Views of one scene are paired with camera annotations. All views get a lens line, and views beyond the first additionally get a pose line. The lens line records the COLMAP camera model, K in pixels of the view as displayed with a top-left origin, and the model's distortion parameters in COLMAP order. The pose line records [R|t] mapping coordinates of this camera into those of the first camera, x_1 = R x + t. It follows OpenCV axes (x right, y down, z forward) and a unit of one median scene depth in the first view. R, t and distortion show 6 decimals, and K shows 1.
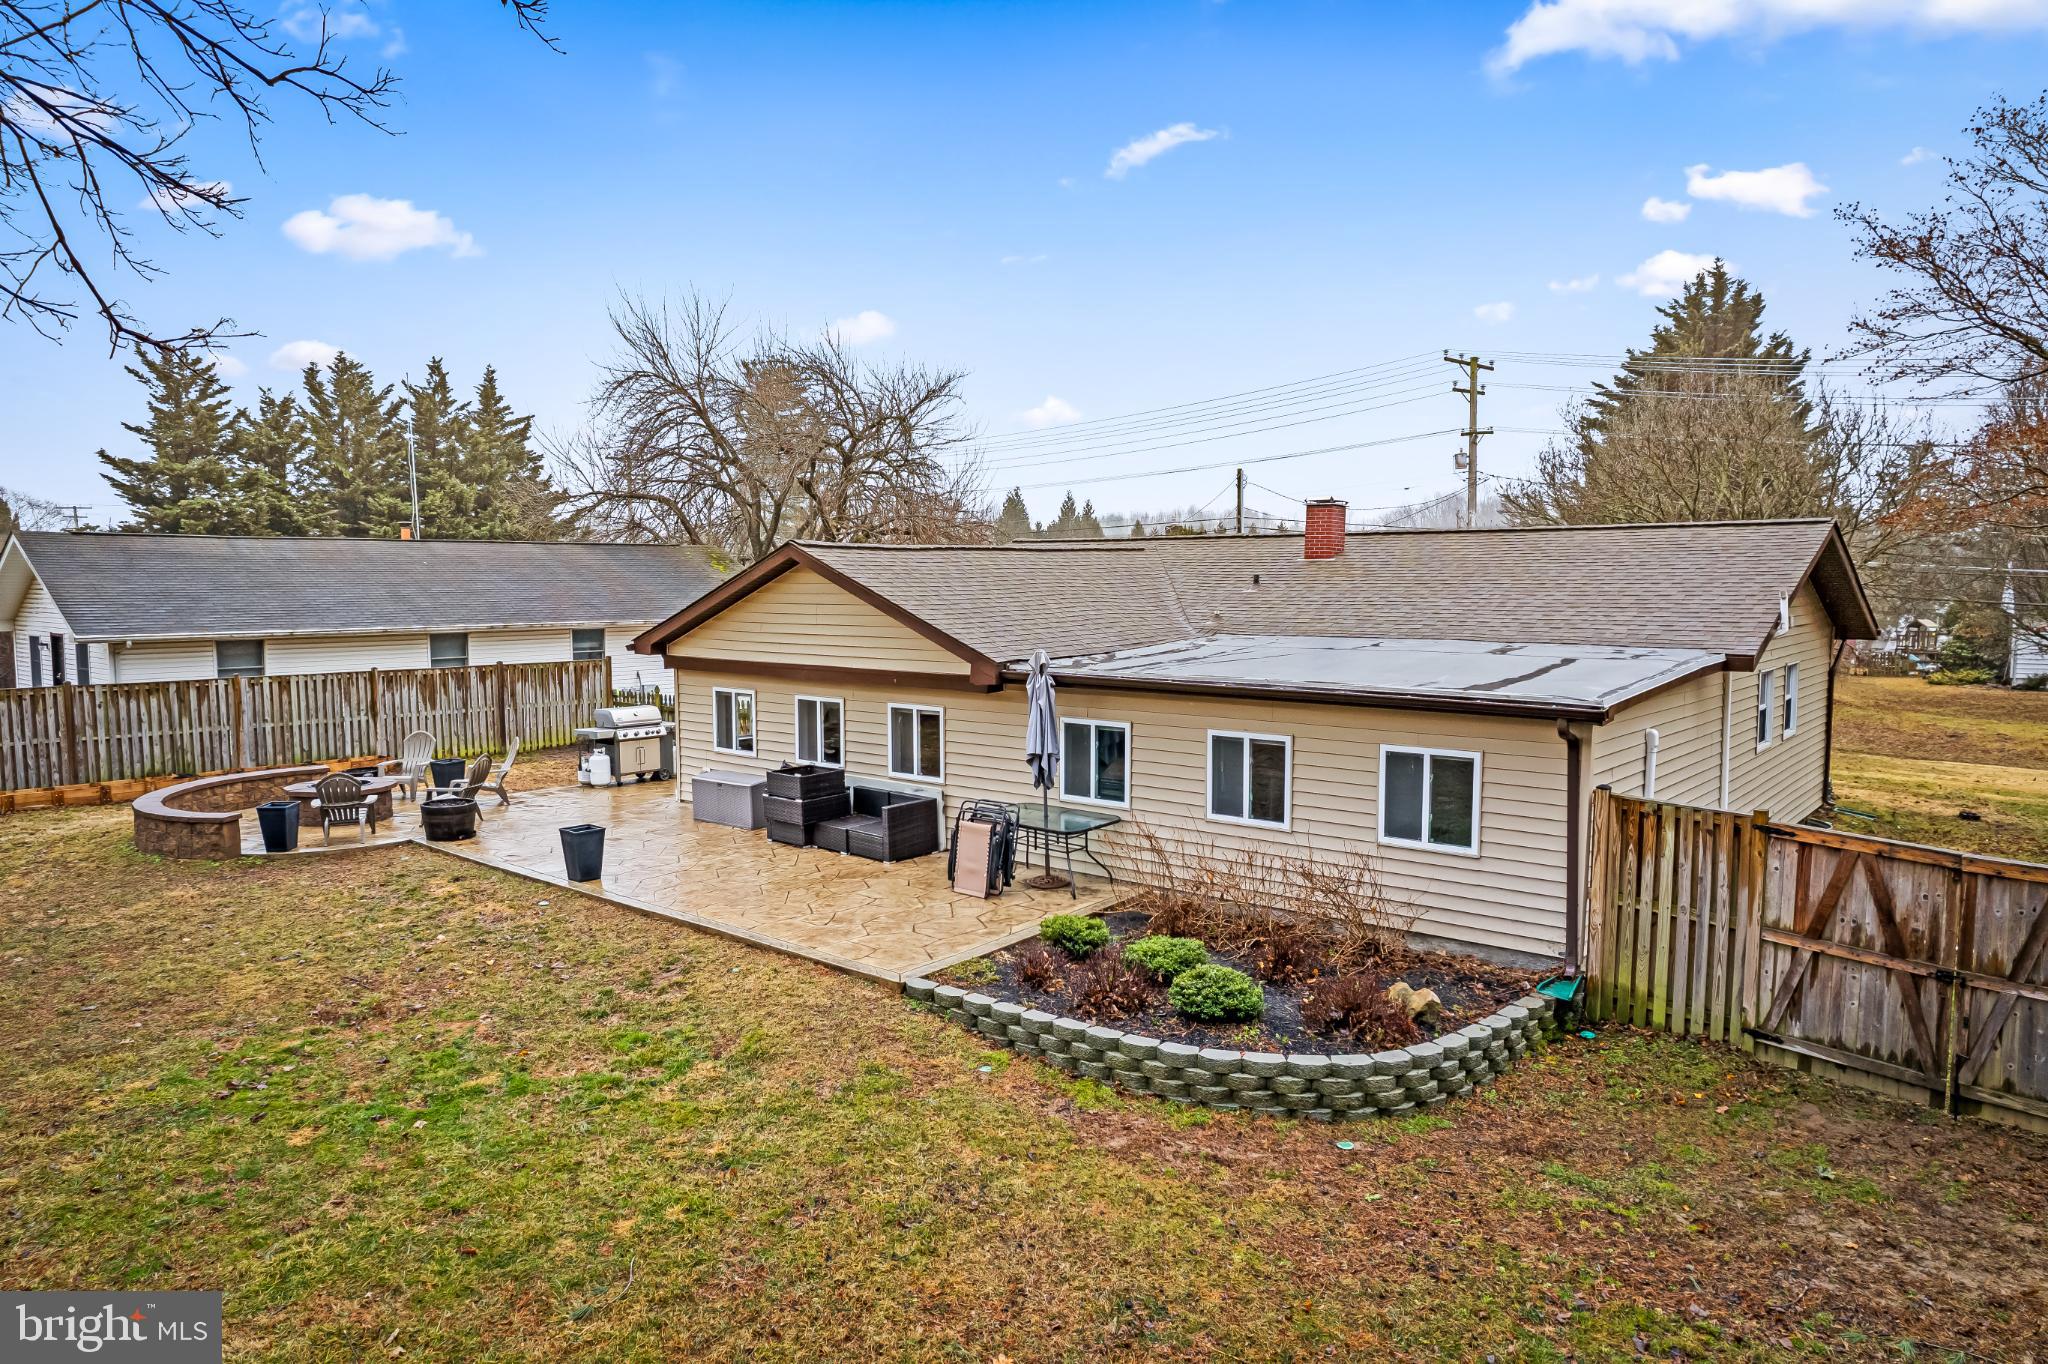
lens RADIAL K [[1308.7, 0, 1000.1], [0, 1308.7, 673.7], [0, 0, 1]] dist [-0.063257, 0.033779]
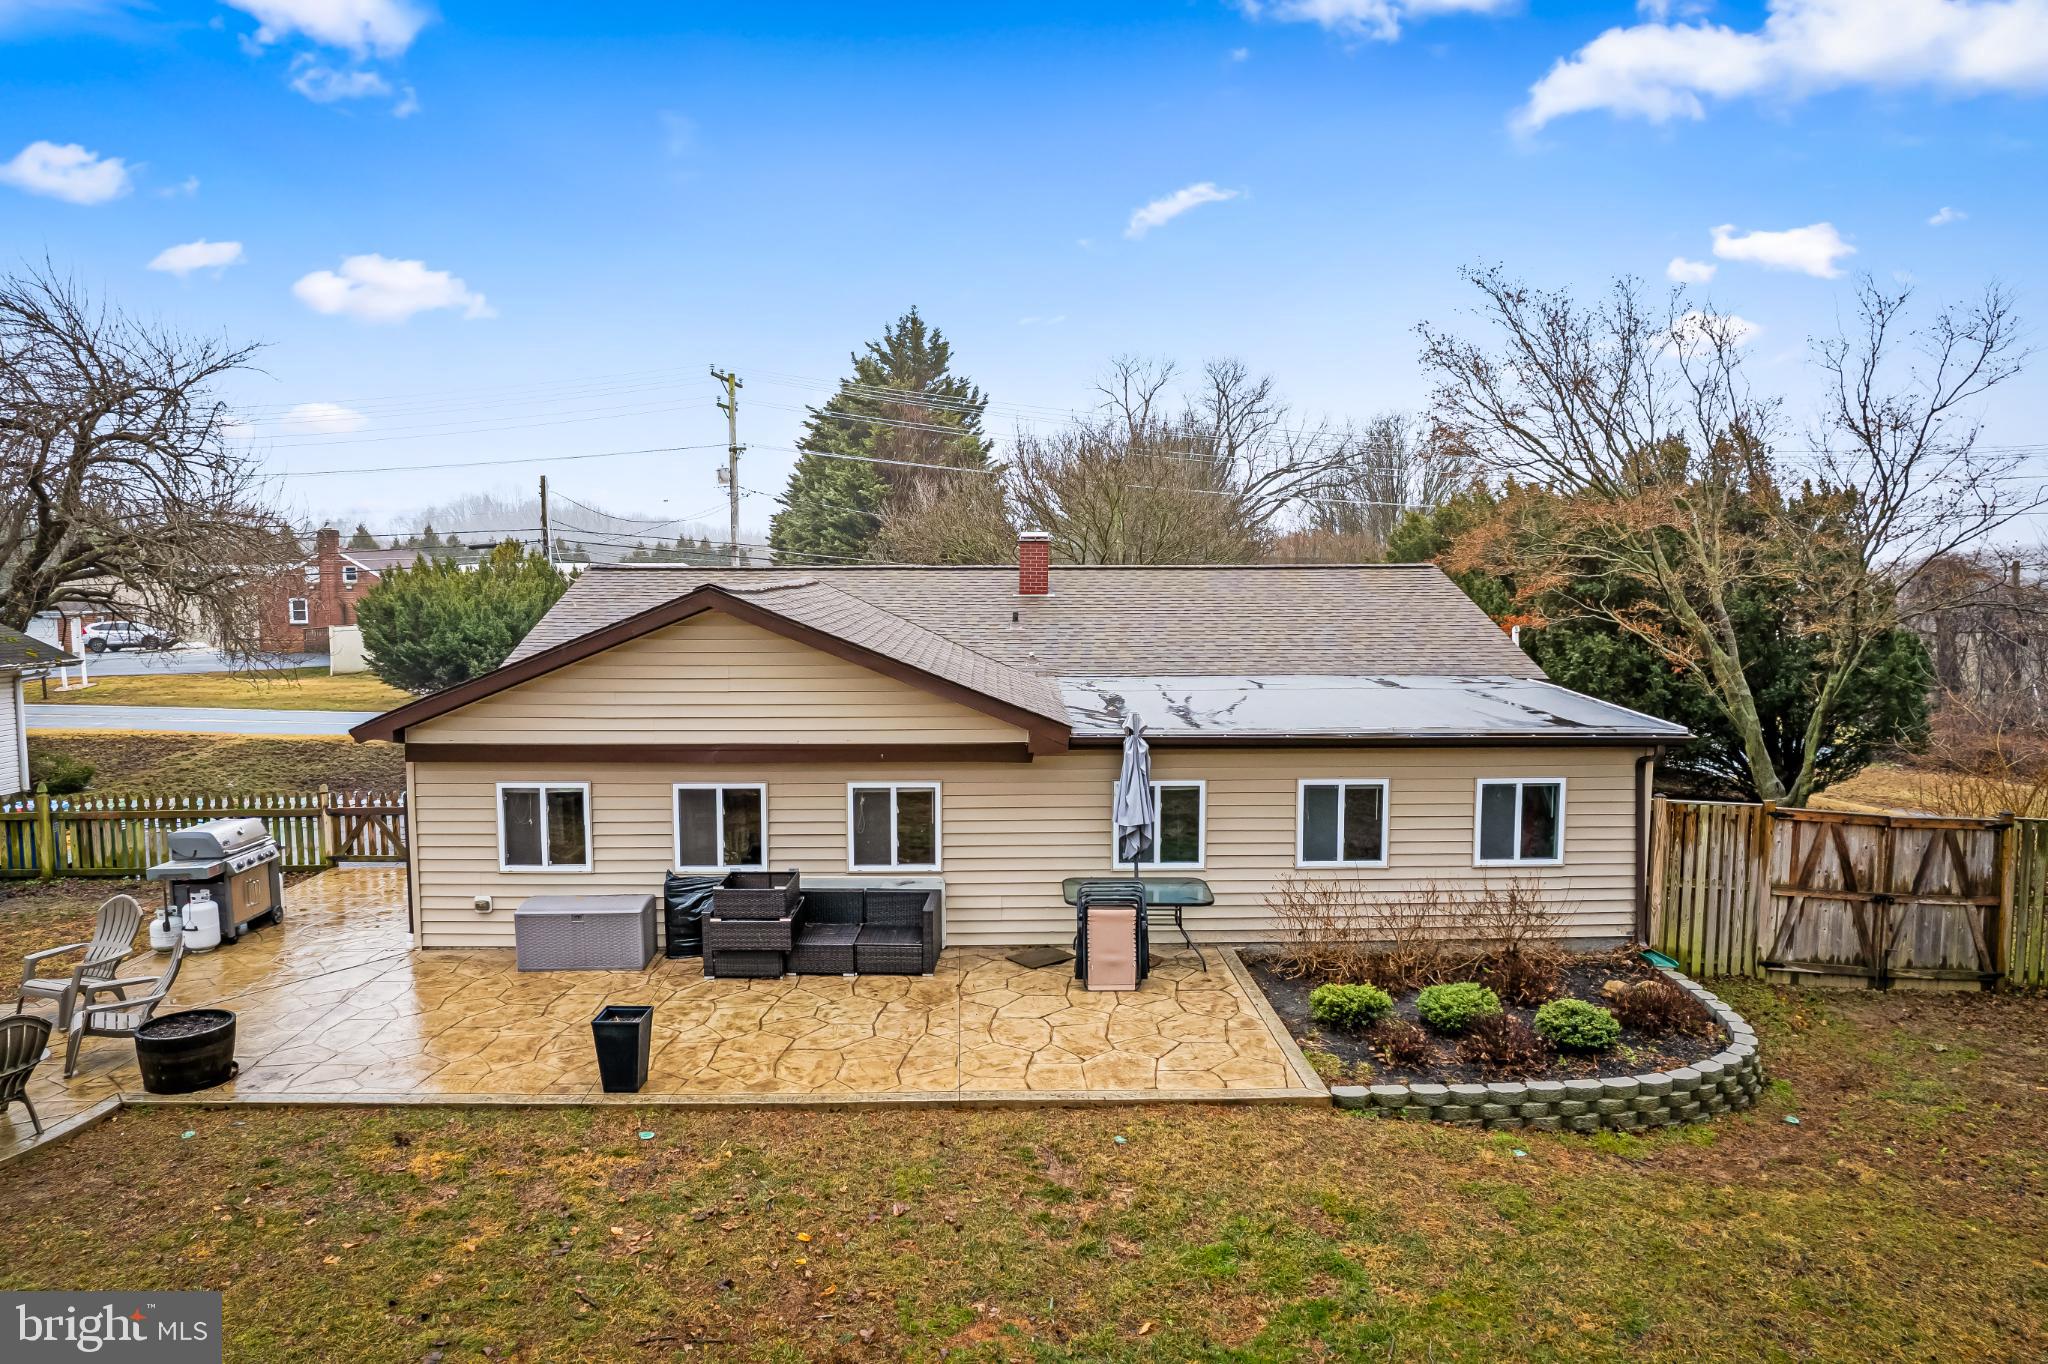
lens RADIAL K [[1308.7, 0, 998.4], [0, 1308.7, 684.4], [0, 0, 1]] dist [-0.063257, 0.033779]
pose [[0.747316, -0.055051, 0.662185, -0.720233], [0.049713, 0.998401, 0.026898, -0.074592], [-0.662607, 0.012818, 0.748858, 0.407829]]
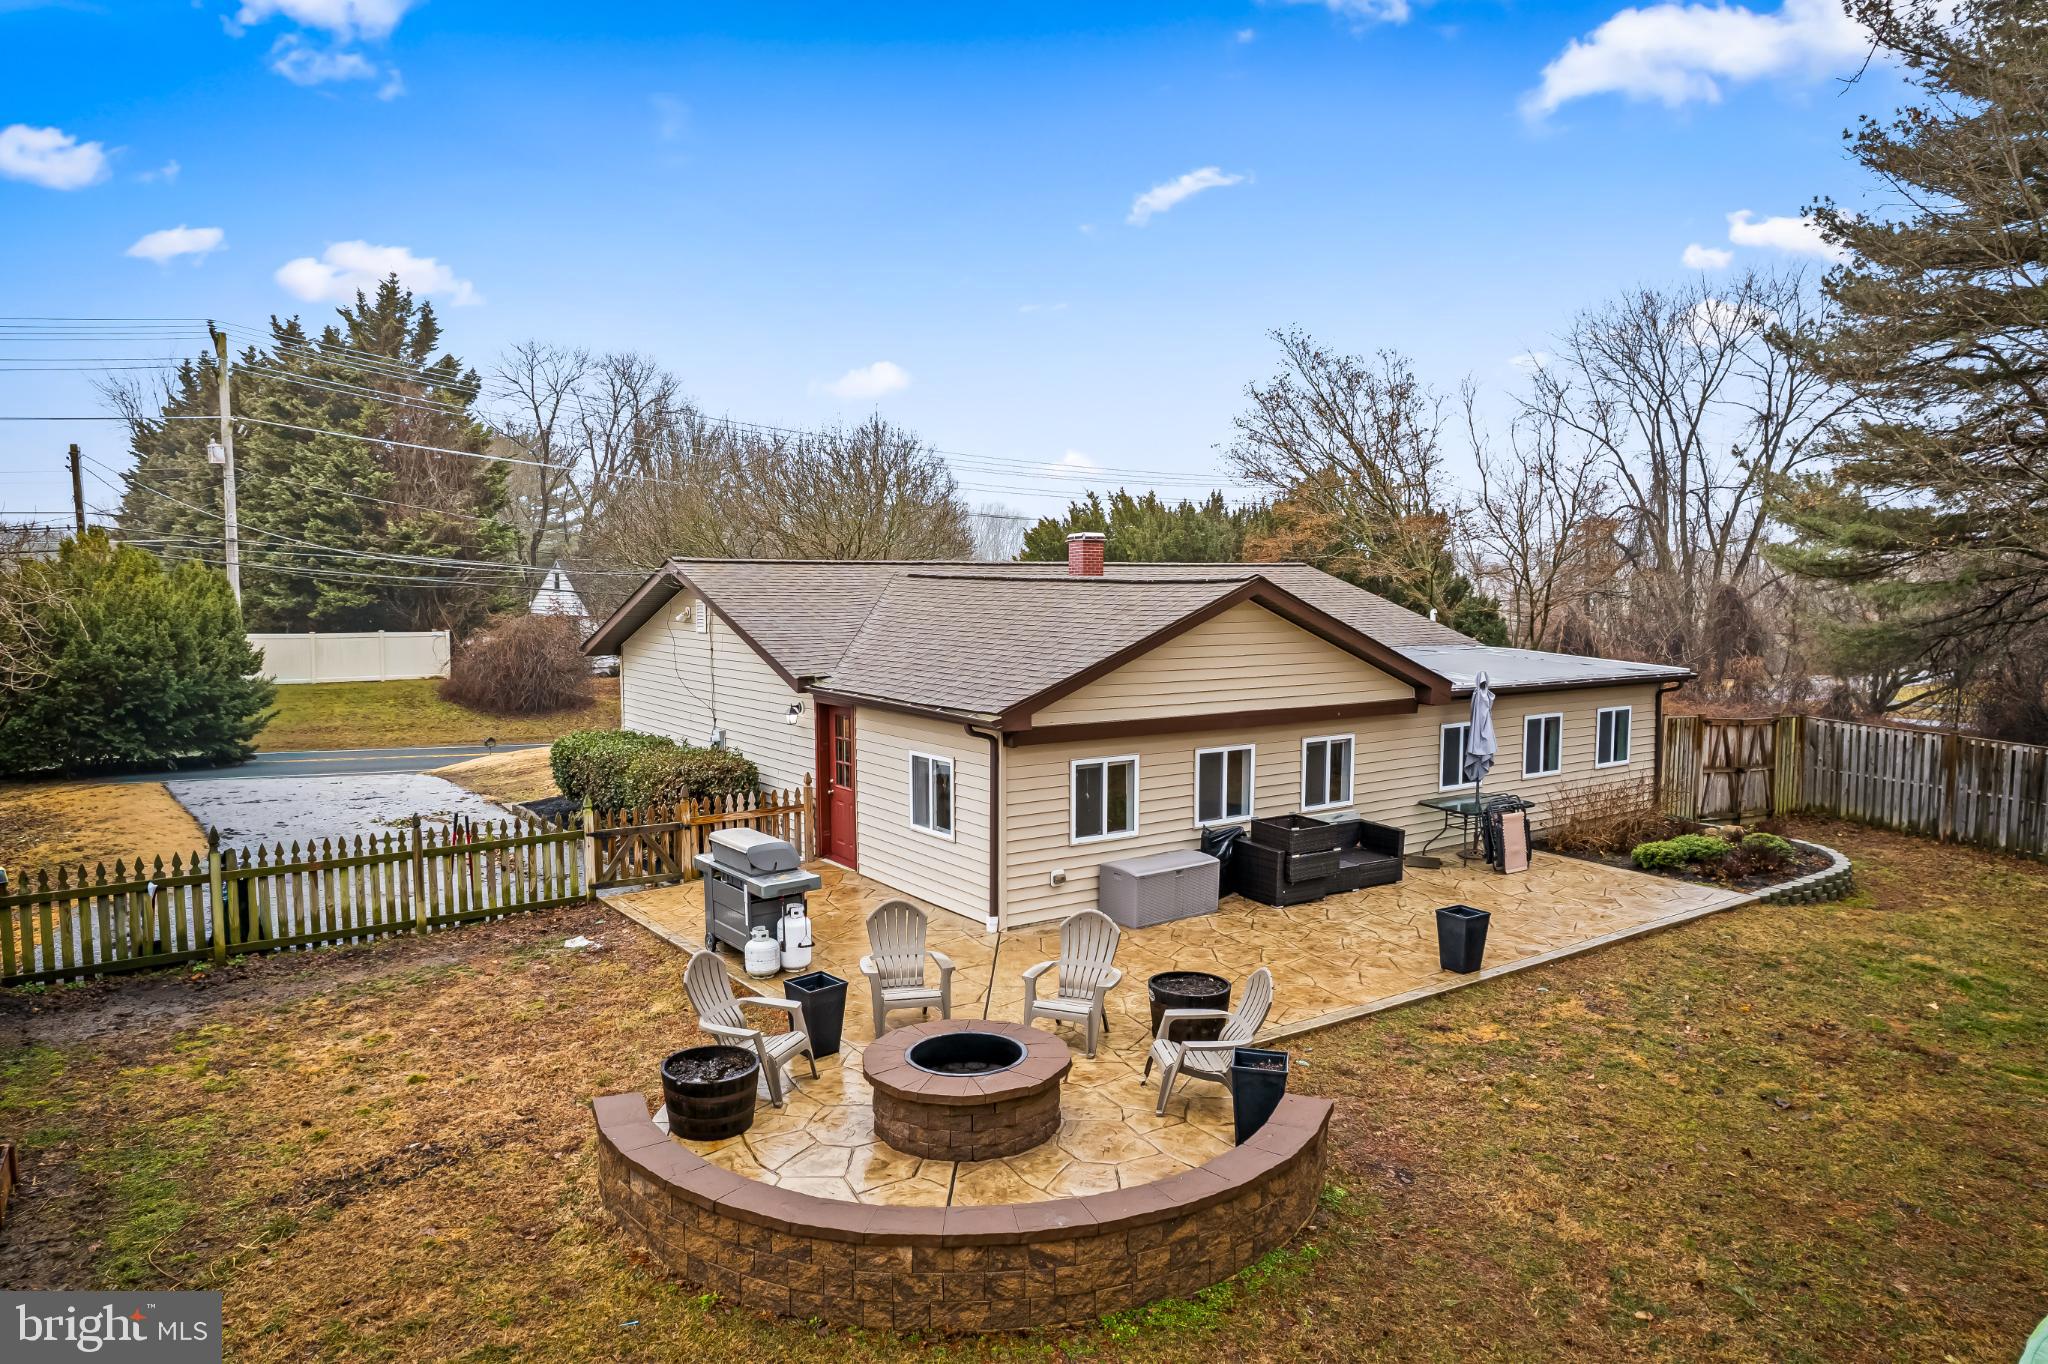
lens RADIAL K [[1308.7, 0, 1000.4], [0, 1308.7, 681.7], [0, 0, 1]] dist [-0.063257, 0.033779]
pose [[0.265345, -0.078438, 0.960957, -1.433970], [0.069864, 0.995629, 0.061977, -0.129927], [-0.961619, 0.050691, 0.269666, 1.226624]]
